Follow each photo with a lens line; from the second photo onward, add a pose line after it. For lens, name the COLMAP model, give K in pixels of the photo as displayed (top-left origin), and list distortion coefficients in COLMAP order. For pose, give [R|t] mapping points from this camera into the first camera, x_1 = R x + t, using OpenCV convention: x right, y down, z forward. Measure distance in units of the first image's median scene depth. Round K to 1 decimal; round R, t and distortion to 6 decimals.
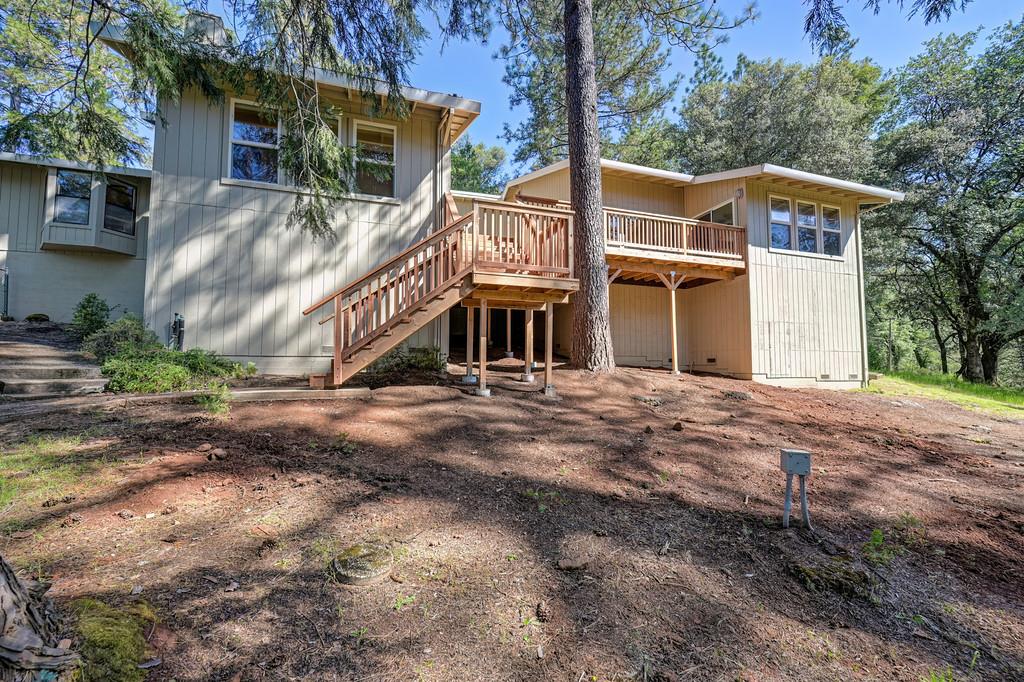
lens RADIAL K [[407.7, 0, 509.9], [0, 407.7, 340.1], [0, 0, 1]] dist [0.000290, 0.000554]
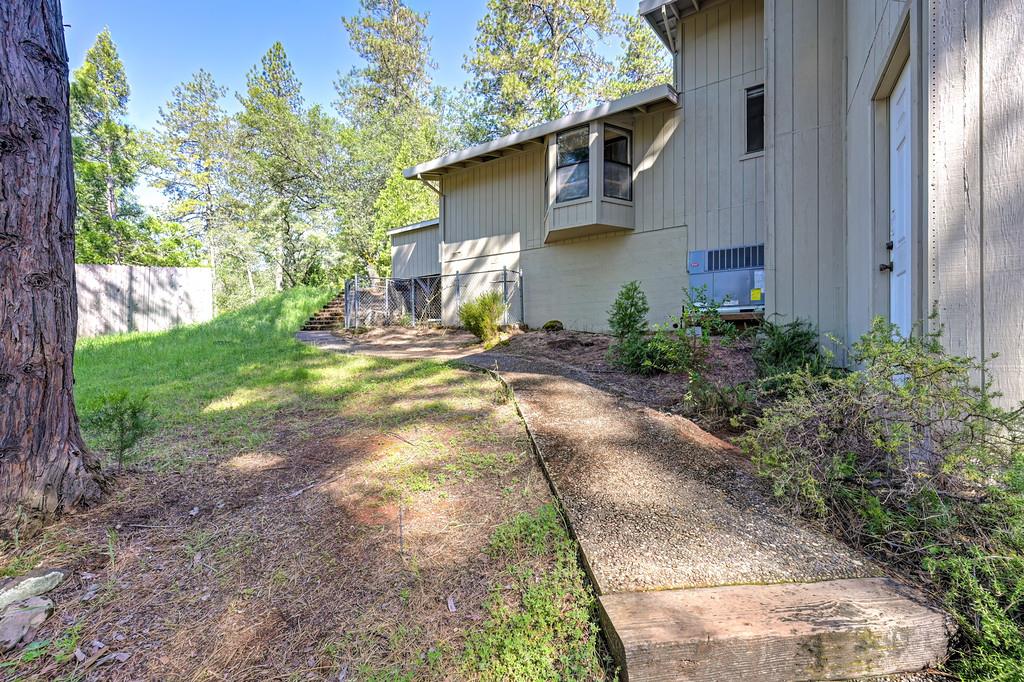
lens RADIAL K [[407.7, 0, 516.7], [0, 407.7, 347.0], [0, 0, 1]] dist [0.000290, 0.000554]
pose [[0.636721, -0.004159, -0.771083, -0.552548], [0.052353, 0.997911, 0.037847, -0.043228], [0.769315, -0.064467, 0.635608, 0.415470]]
